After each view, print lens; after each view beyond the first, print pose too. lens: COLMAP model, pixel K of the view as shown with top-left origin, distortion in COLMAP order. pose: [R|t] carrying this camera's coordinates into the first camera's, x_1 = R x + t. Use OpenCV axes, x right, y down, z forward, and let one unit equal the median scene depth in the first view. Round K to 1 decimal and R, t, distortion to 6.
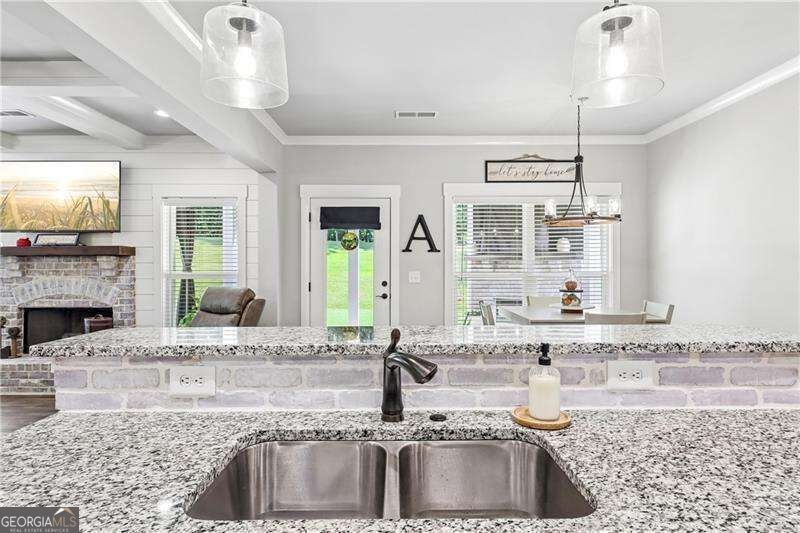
lens RADIAL K [[439.5, 0, 401.3], [0, 439.5, 262.9], [0, 0, 1]] dist [-0.000202, -0.000333]
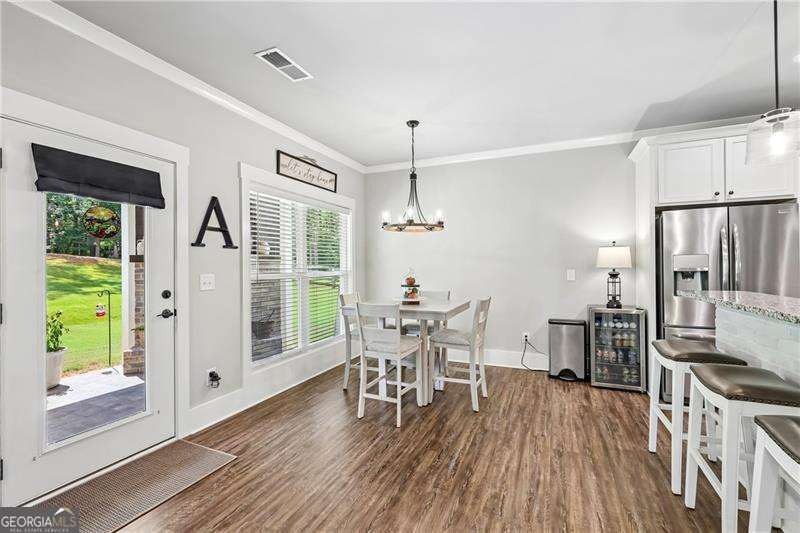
lens RADIAL K [[352.3, 0, 400.0], [0, 352.3, 266.5], [0, 0, 1]] dist [0.000635, 0.000130]
pose [[0.397844, -0.003095, 0.917448, -0.382126], [0.005847, 0.999983, 0.000838, 0.008372], [-0.917434, 0.005031, 0.397855, 0.491230]]
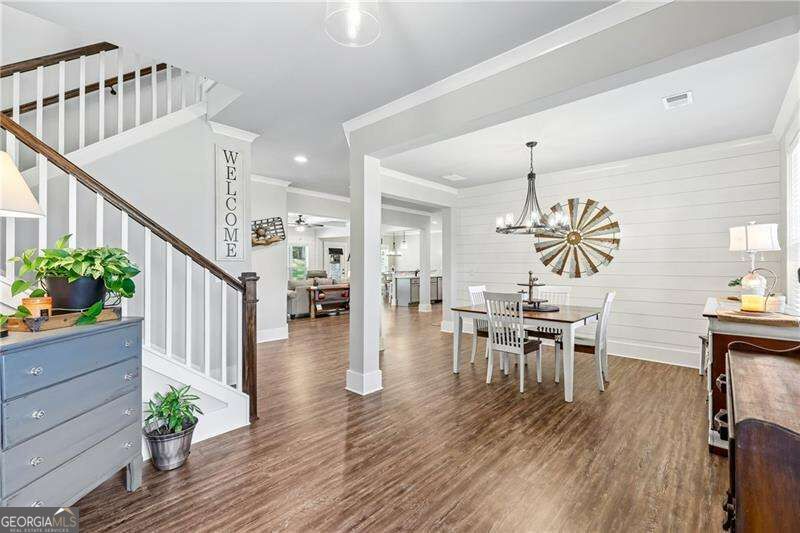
lens RADIAL K [[346.2, 0, 402.3], [0, 346.2, 263.3], [0, 0, 1]] dist [-0.000702, 0.000007]
pose [[0.681607, 0.004973, 0.731701, -1.830063], [-0.004559, 0.999986, -0.002550, -0.000871], [-0.731704, -0.001598, 0.681621, -1.326852]]
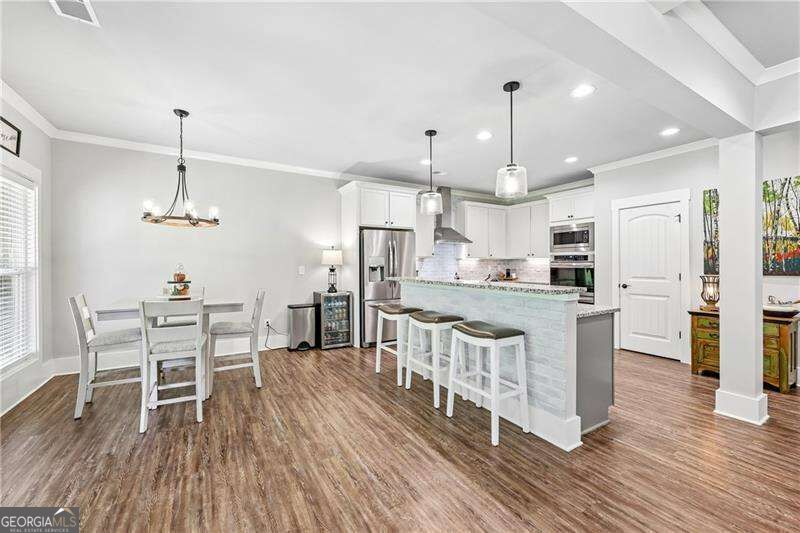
lens RADIAL K [[324.8, 0, 396.0], [0, 324.8, 263.8], [0, 0, 1]] dist [-0.000786, -0.000151]
pose [[-0.505603, 0.001419, 0.862765, -0.474172], [-0.001462, 0.999996, -0.002501, 0.014112], [-0.862765, -0.002526, -0.505599, 0.715672]]
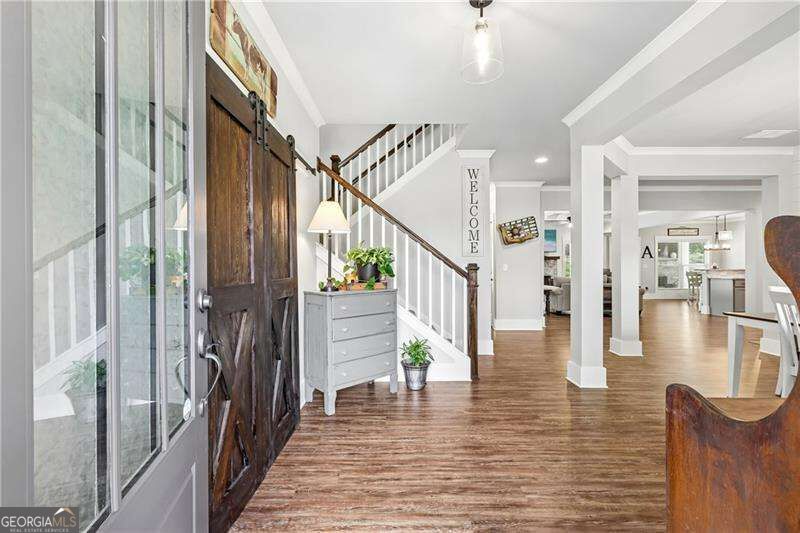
lens RADIAL K [[344.1, 0, 400.0], [0, 344.1, 266.5], [0, 0, 1]] dist [0.000997, -0.000079]
pose [[0.999983, -0.001643, -0.005657, -1.732309], [0.001687, 0.999968, 0.007814, 0.014147], [0.005644, -0.007824, 0.999953, -1.483660]]
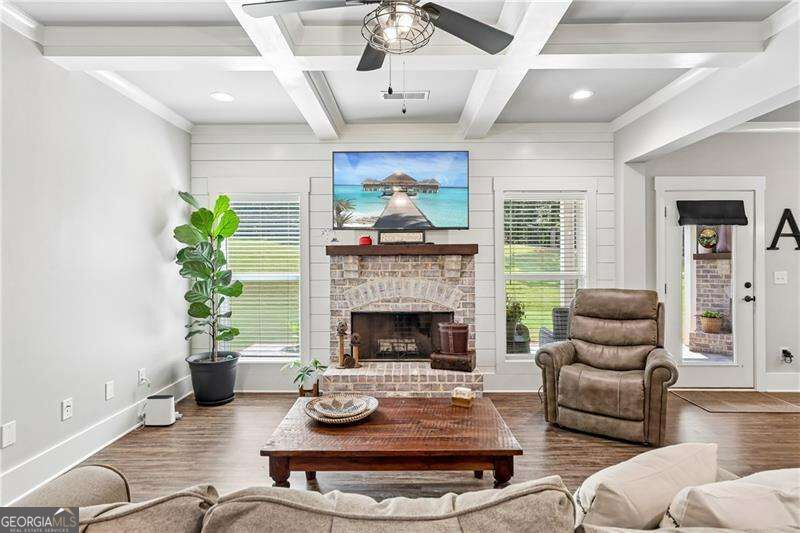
lens RADIAL K [[427.4, 0, 398.9], [0, 427.4, 260.7], [0, 0, 1]] dist [0.002021, 0.000755]
pose [[0.999912, -0.002341, -0.013024, -0.761163], [0.002302, 0.999993, -0.002965, -0.002015], [0.013031, 0.002935, 0.999911, 0.109166]]
